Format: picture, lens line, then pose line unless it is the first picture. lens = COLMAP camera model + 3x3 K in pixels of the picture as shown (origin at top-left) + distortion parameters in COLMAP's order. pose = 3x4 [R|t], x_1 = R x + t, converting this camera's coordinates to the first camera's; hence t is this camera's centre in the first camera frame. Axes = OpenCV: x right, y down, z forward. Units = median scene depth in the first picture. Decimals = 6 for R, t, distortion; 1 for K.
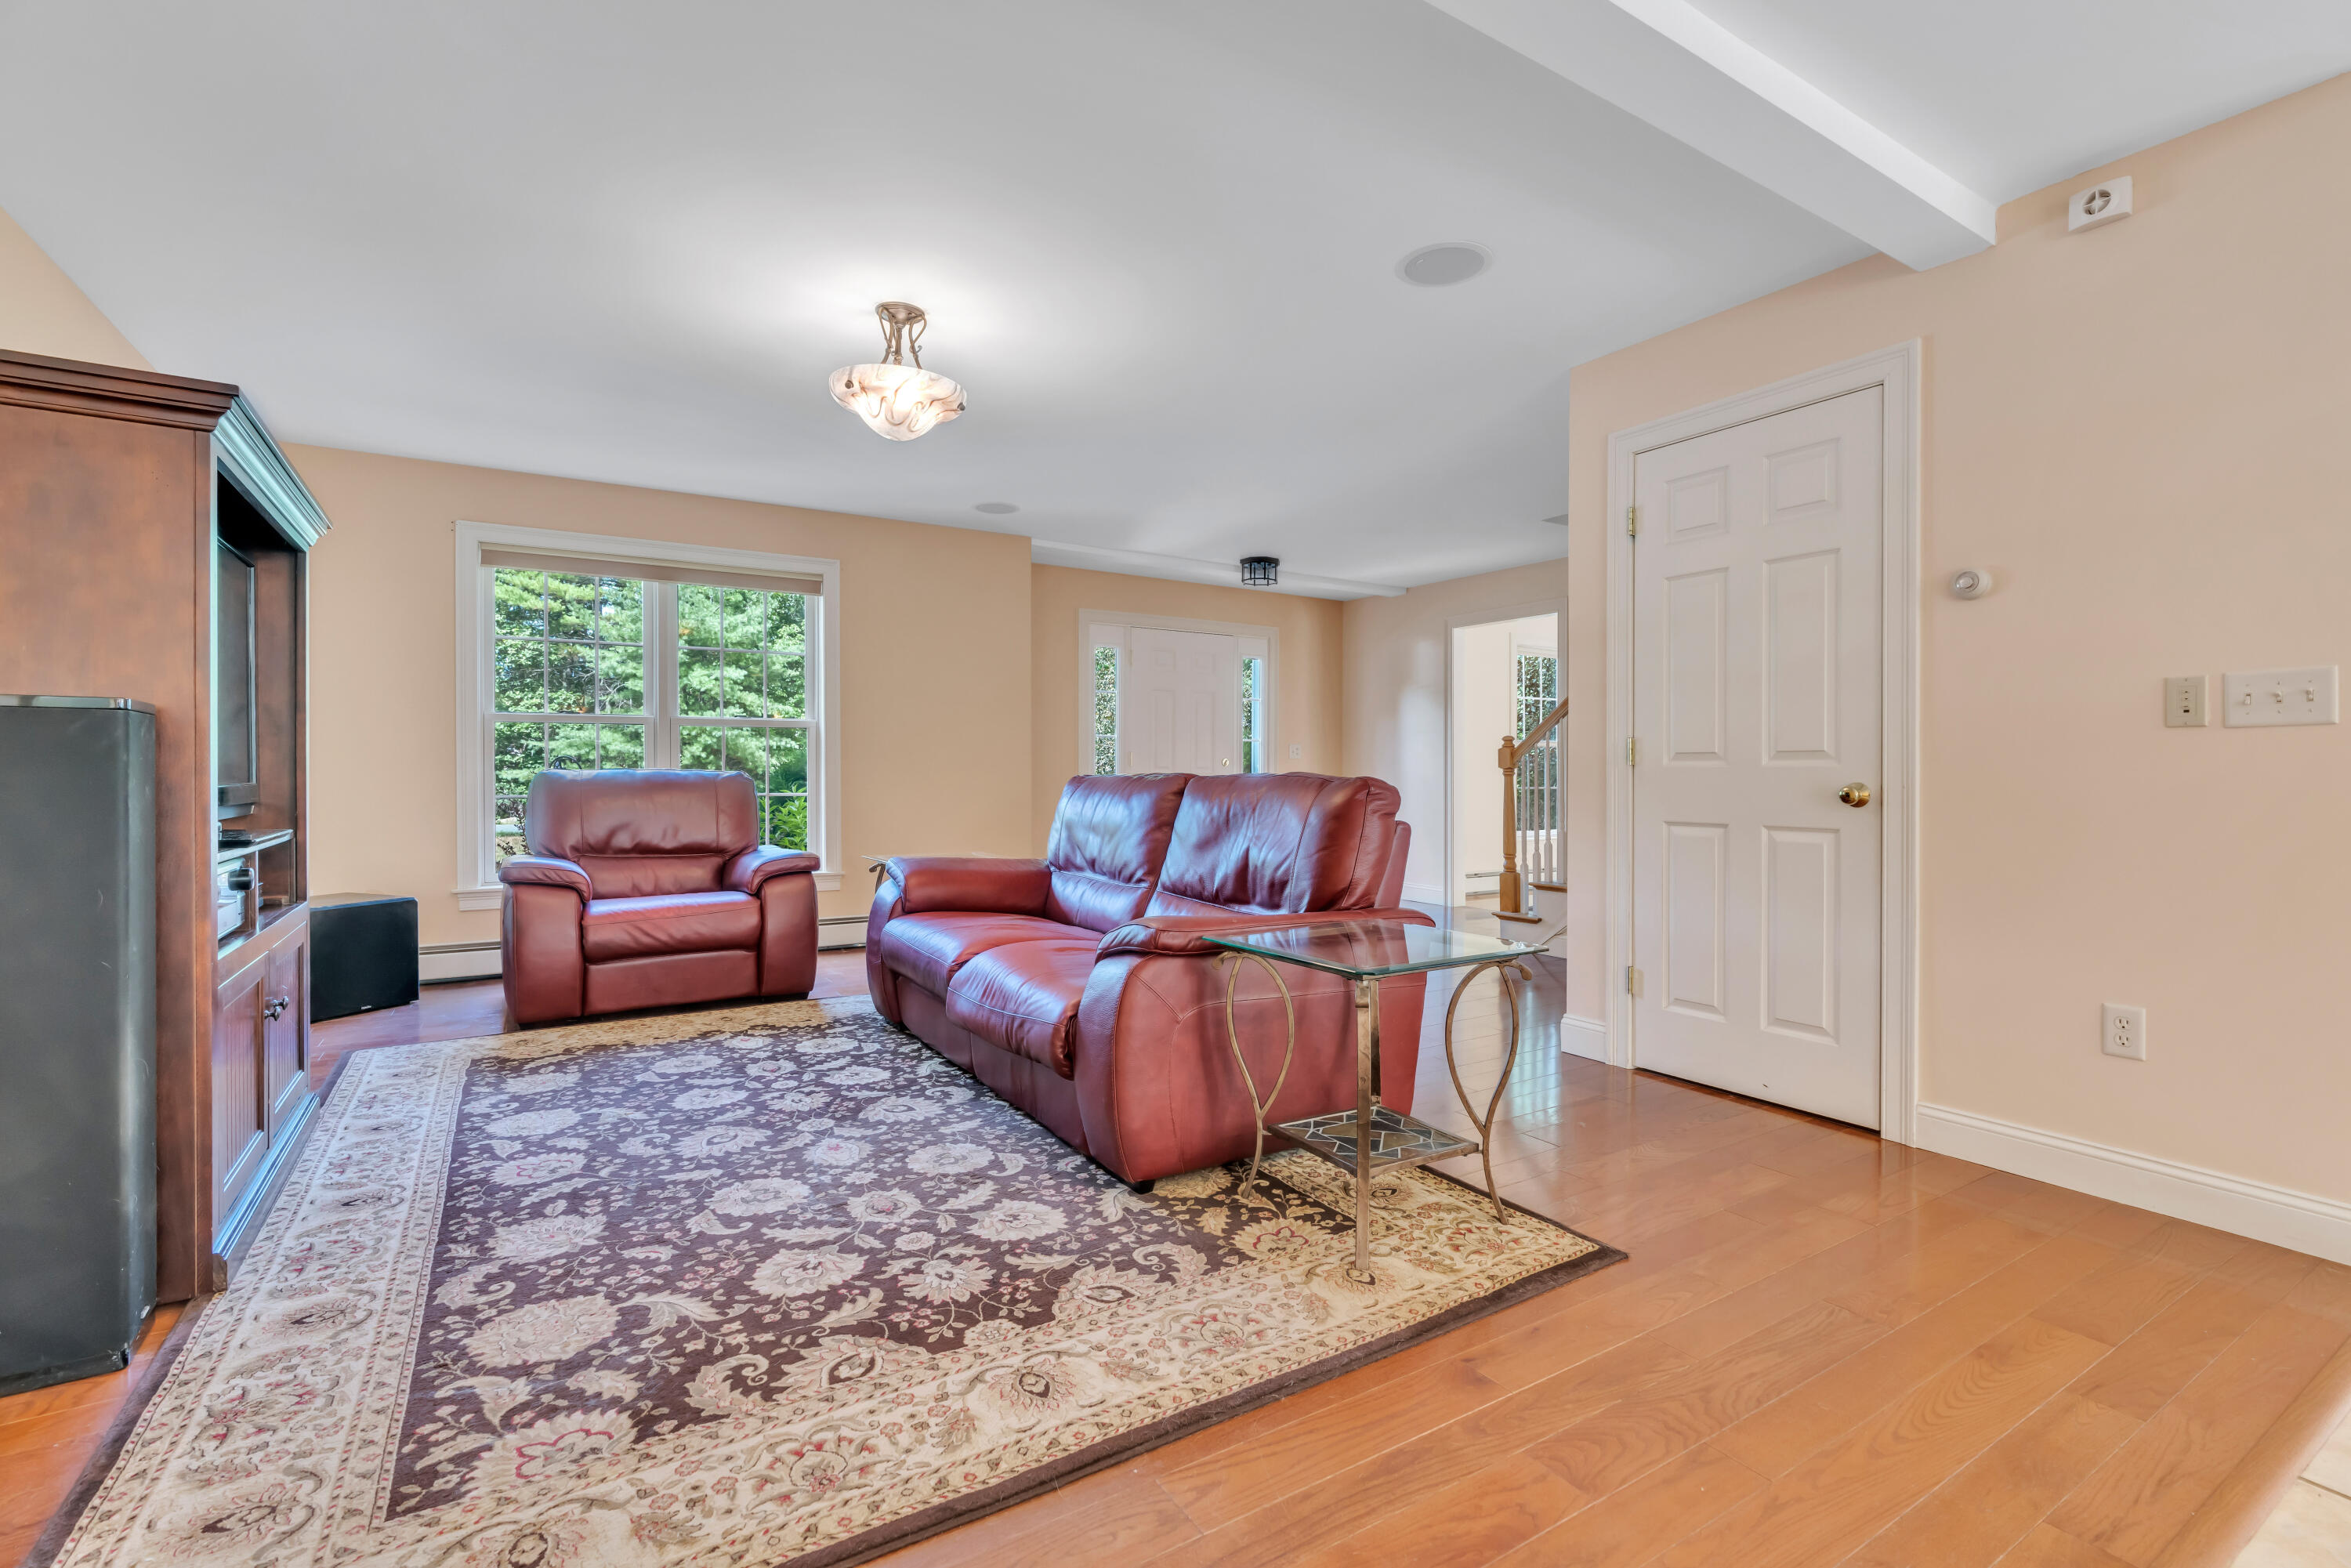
lens RADIAL K [[1053.6, 0, 1190.3], [0, 1053.6, 784.2], [0, 0, 1]] dist [-0.000469, 0.001322]
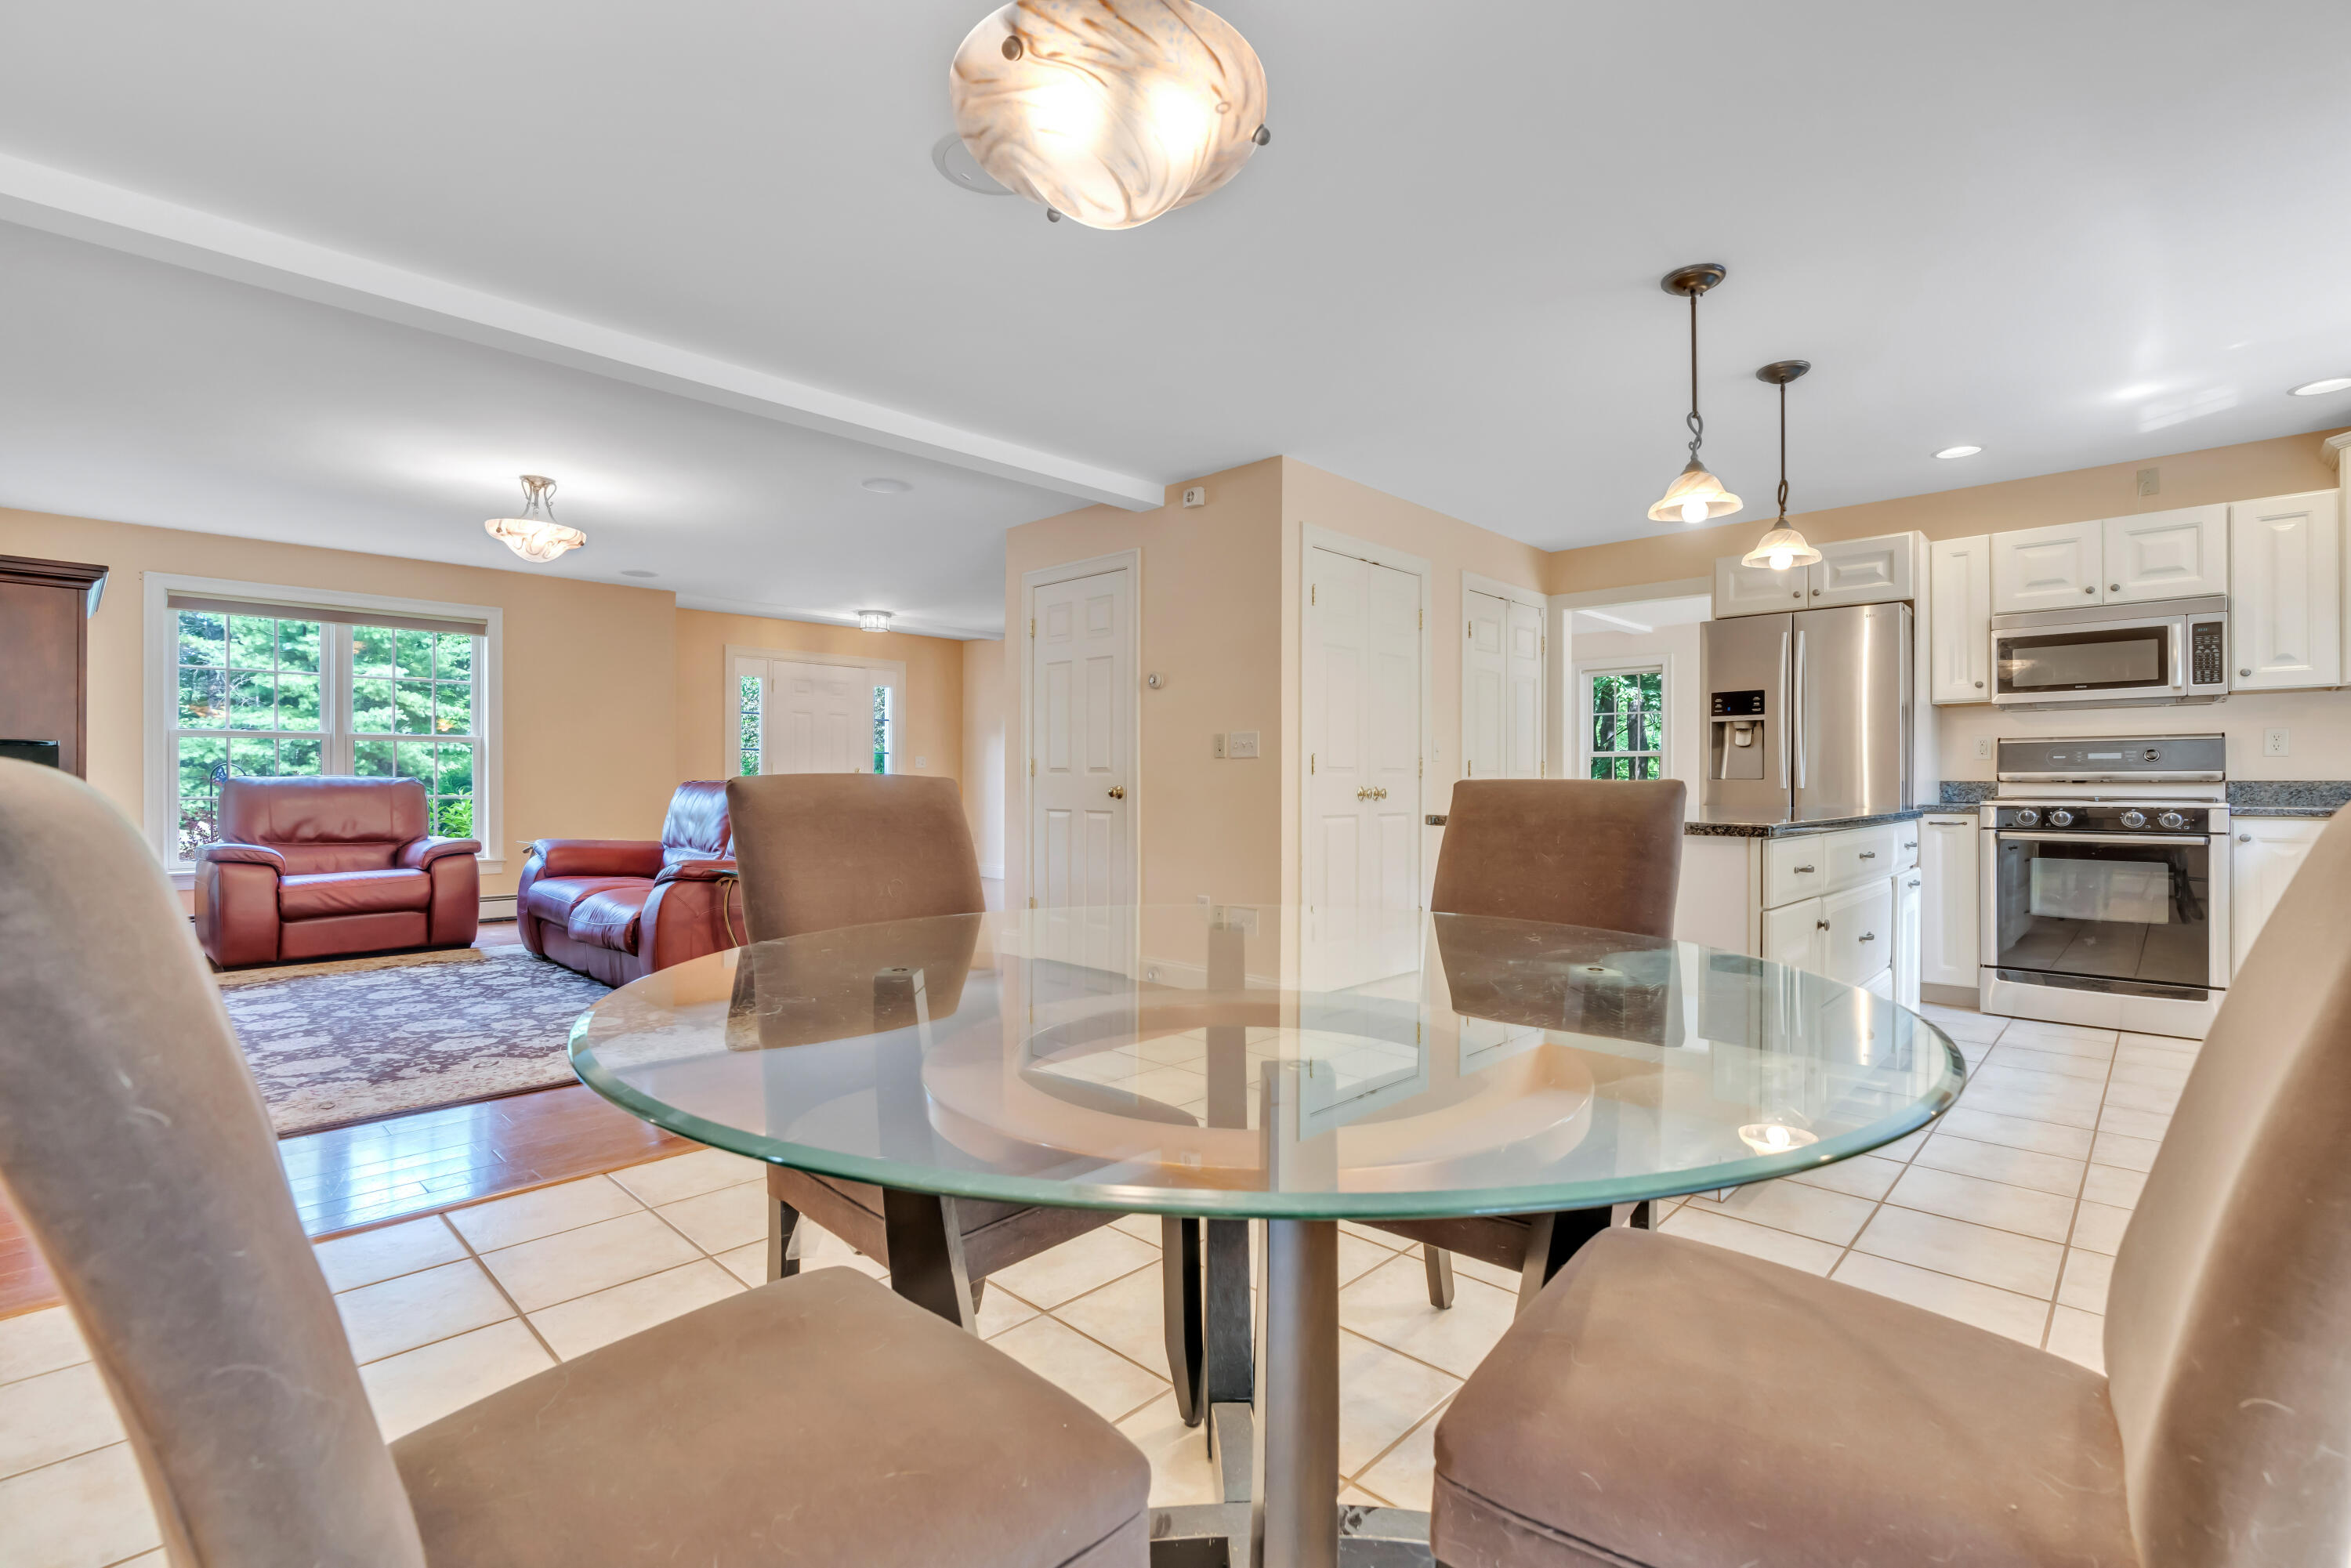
lens RADIAL K [[1053.6, 0, 1186.5], [0, 1053.6, 782.7], [0, 0, 1]] dist [-0.000469, 0.001322]
pose [[0.971260, -0.000038, 0.238022, 0.218376], [0.001726, 0.999975, -0.006882, 0.004962], [-0.238016, 0.007095, 0.971235, -0.560678]]
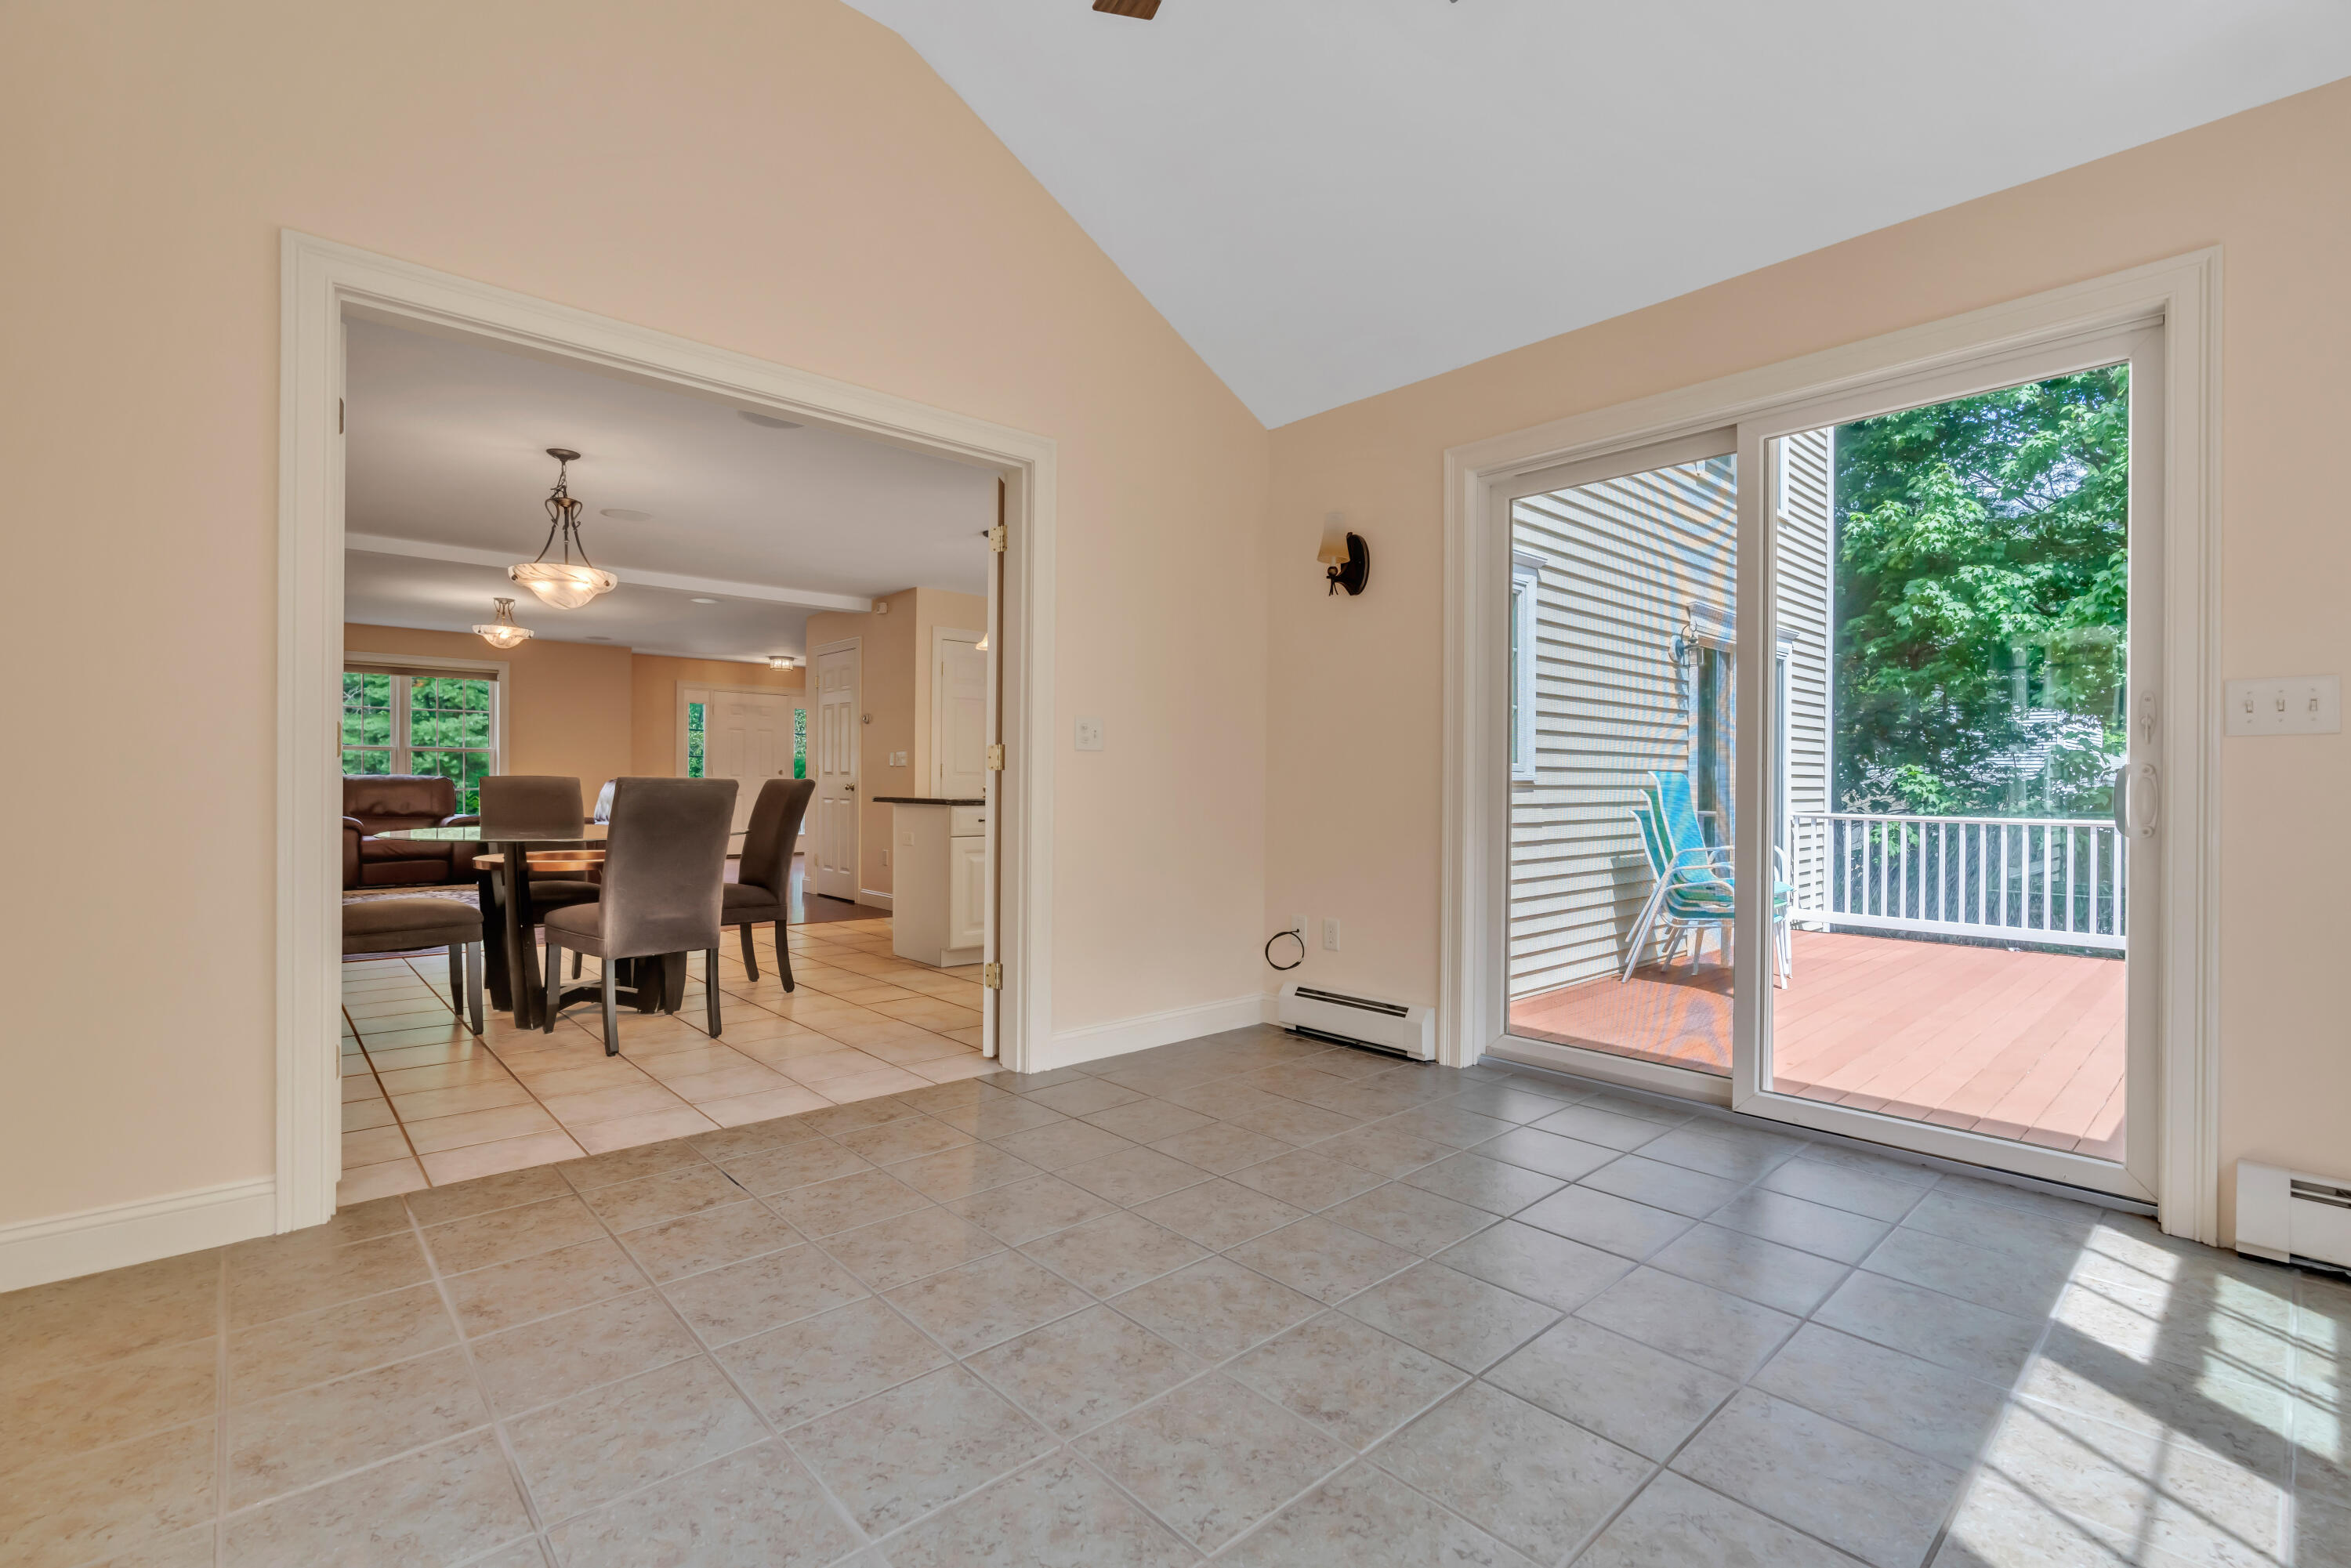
lens RADIAL K [[1053.6, 0, 1158.5], [0, 1053.6, 777.5], [0, 0, 1]] dist [-0.000469, 0.001322]
pose [[0.987554, 0.007521, 0.157099, 0.708674], [-0.005363, 0.999885, -0.014157, 0.013207], [-0.157187, 0.013138, 0.987481, -1.407499]]
